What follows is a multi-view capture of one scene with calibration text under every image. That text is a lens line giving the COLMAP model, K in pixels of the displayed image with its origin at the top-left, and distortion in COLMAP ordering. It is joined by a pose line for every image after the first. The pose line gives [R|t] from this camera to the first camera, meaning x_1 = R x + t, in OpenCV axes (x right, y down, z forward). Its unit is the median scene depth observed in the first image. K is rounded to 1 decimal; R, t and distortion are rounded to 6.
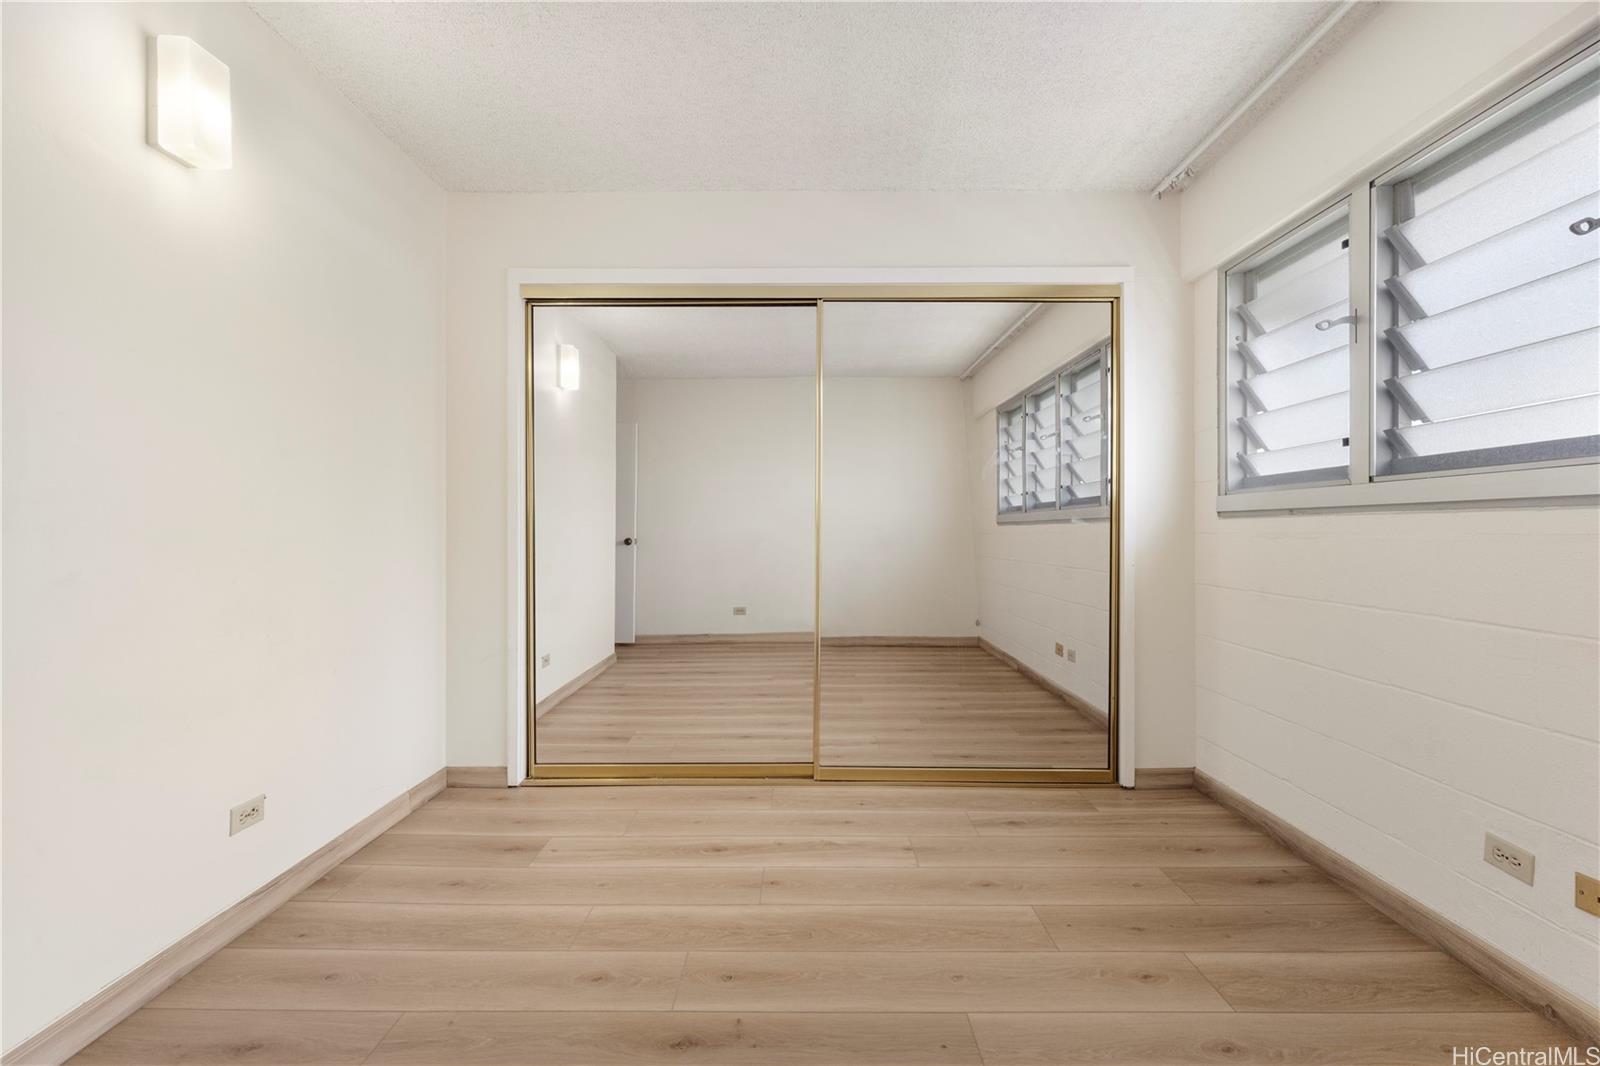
lens RADIAL K [[733.5, 0, 800.0], [0, 733.5, 533.0], [0, 0, 1]] dist [-0.002680, 0.001688]
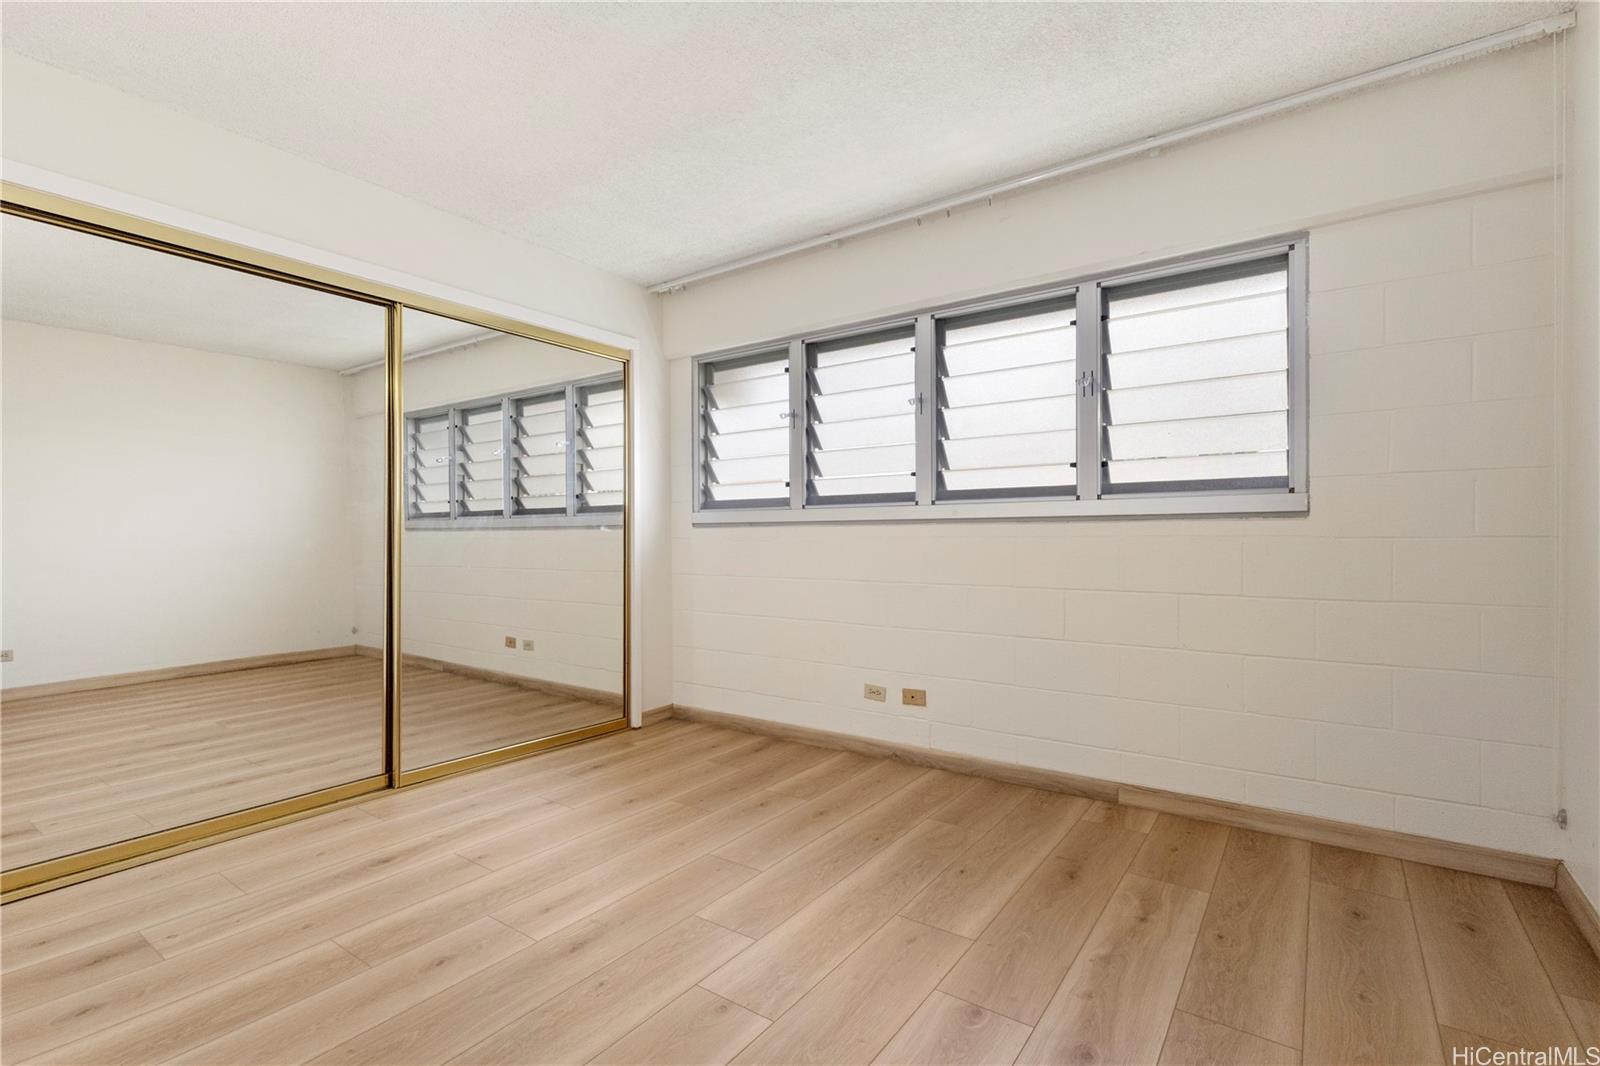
lens RADIAL K [[733.5, 0, 800.0], [0, 733.5, 533.0], [0, 0, 1]] dist [-0.002680, 0.001688]
pose [[0.573712, 0.004430, 0.819045, -0.508708], [0.003863, 0.999960, -0.008114, 0.004020], [-0.819048, 0.007819, 0.573672, -0.014389]]
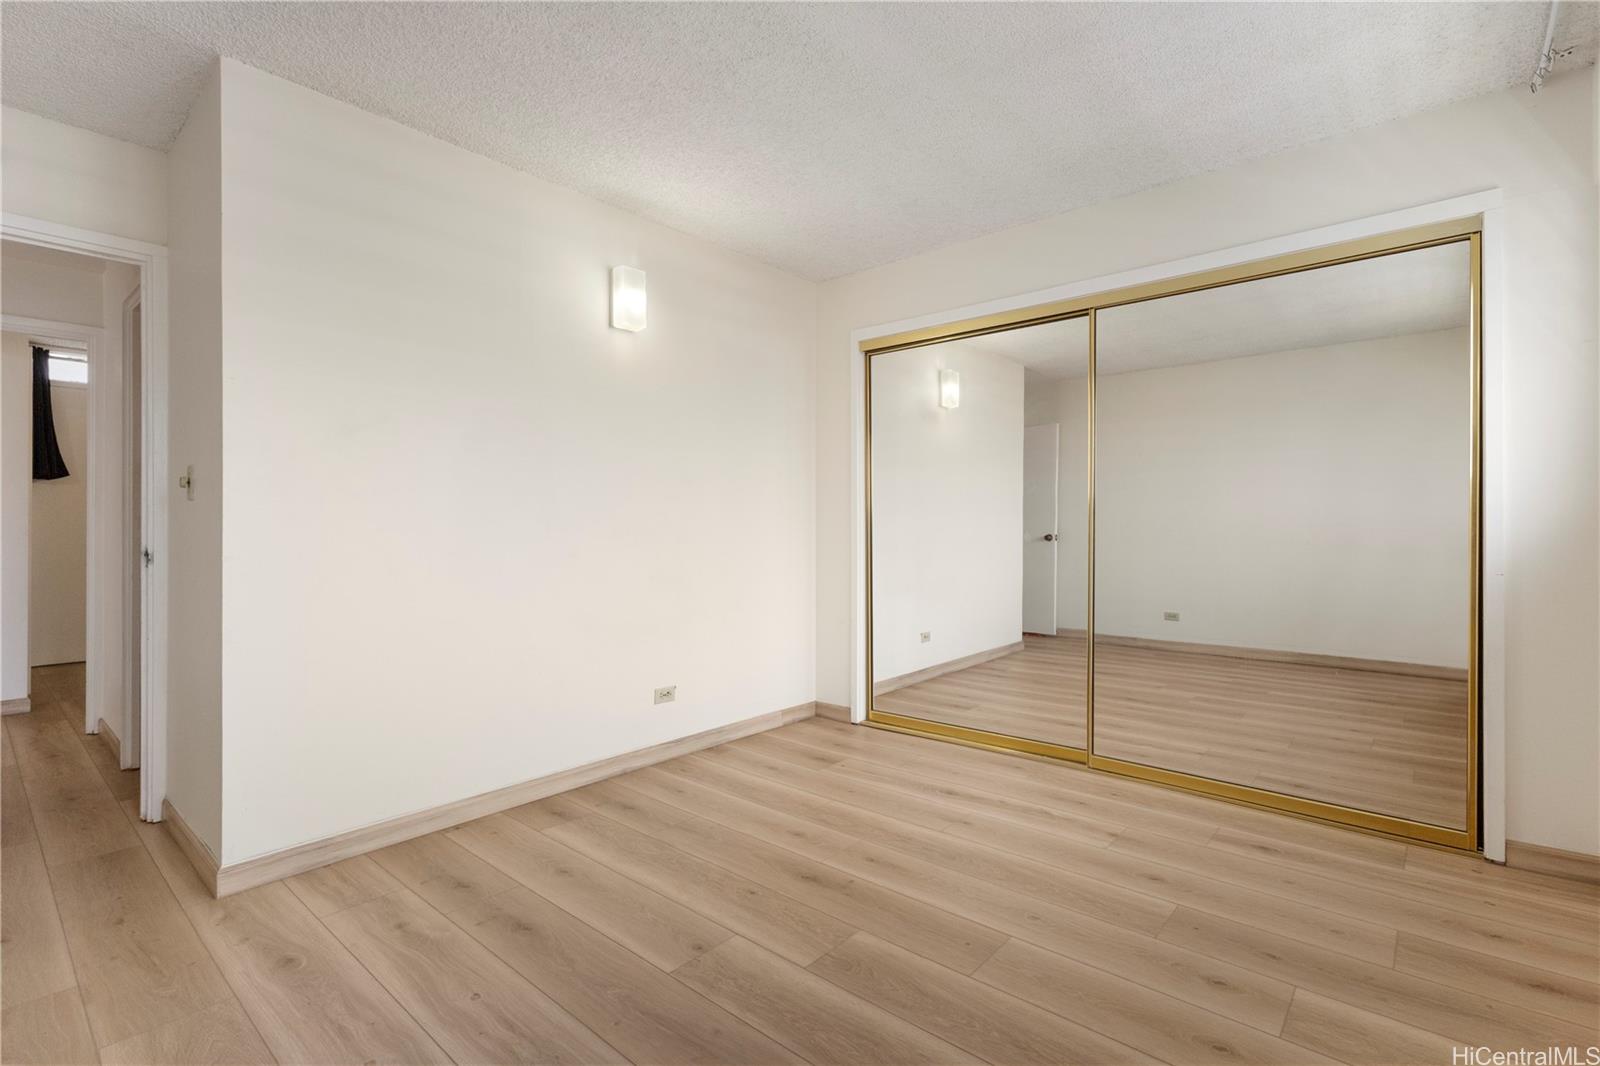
lens RADIAL K [[740.8, 0, 800.0], [0, 740.8, 533.0], [0, 0, 1]] dist [-0.000242, 0.000393]
pose [[0.757451, 0.003617, -0.652882, 0.425111], [0.000981, 0.999977, 0.006678, -0.006412], [0.652892, -0.005699, 0.757430, -0.076830]]
